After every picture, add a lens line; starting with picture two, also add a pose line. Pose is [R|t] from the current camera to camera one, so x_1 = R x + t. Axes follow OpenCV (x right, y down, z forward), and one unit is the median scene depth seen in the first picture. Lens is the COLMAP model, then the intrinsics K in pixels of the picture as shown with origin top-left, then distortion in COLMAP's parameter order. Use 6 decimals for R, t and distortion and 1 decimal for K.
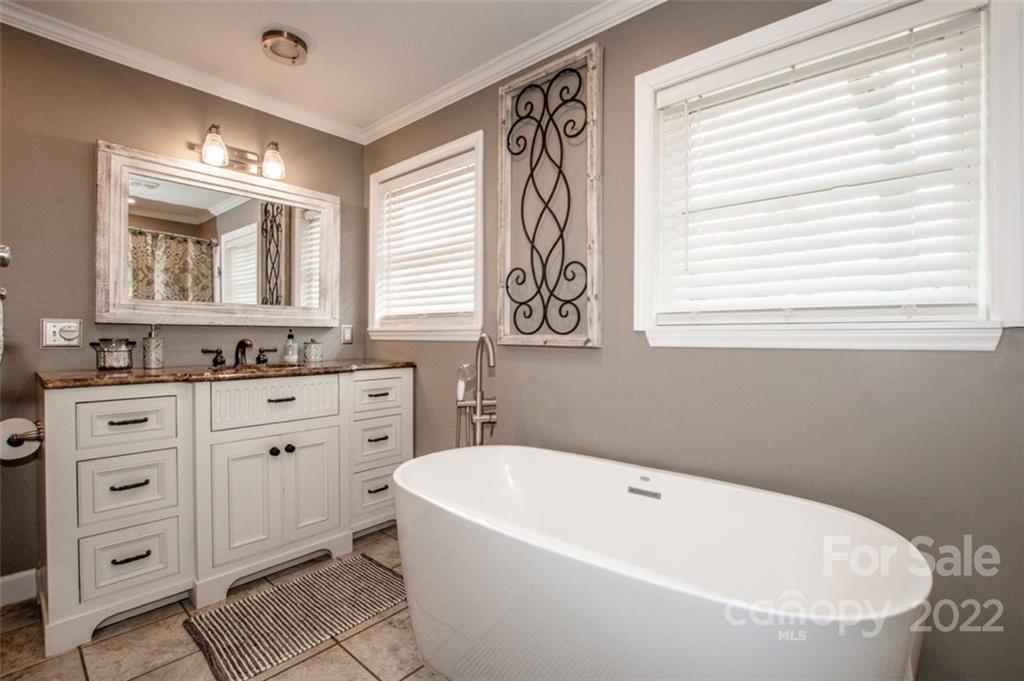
lens RADIAL K [[460.6, 0, 524.4], [0, 460.6, 336.9], [0, 0, 1]] dist [-0.030038, 0.000775]
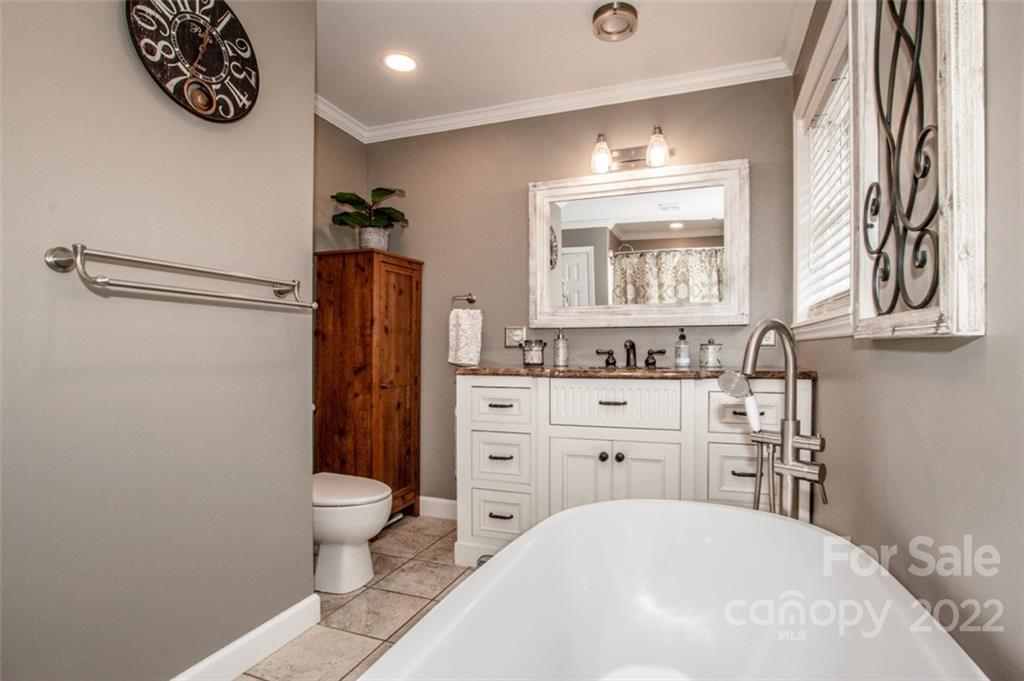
lens RADIAL K [[500.1, 0, 520.3], [0, 500.1, 356.5], [0, 0, 1]] dist [-0.041438, 0.008222]
pose [[0.354716, 0.011226, -0.934907, 0.351711], [0.002376, 0.999914, 0.012908, 0.029638], [0.934971, -0.006800, 0.354659, 0.467301]]
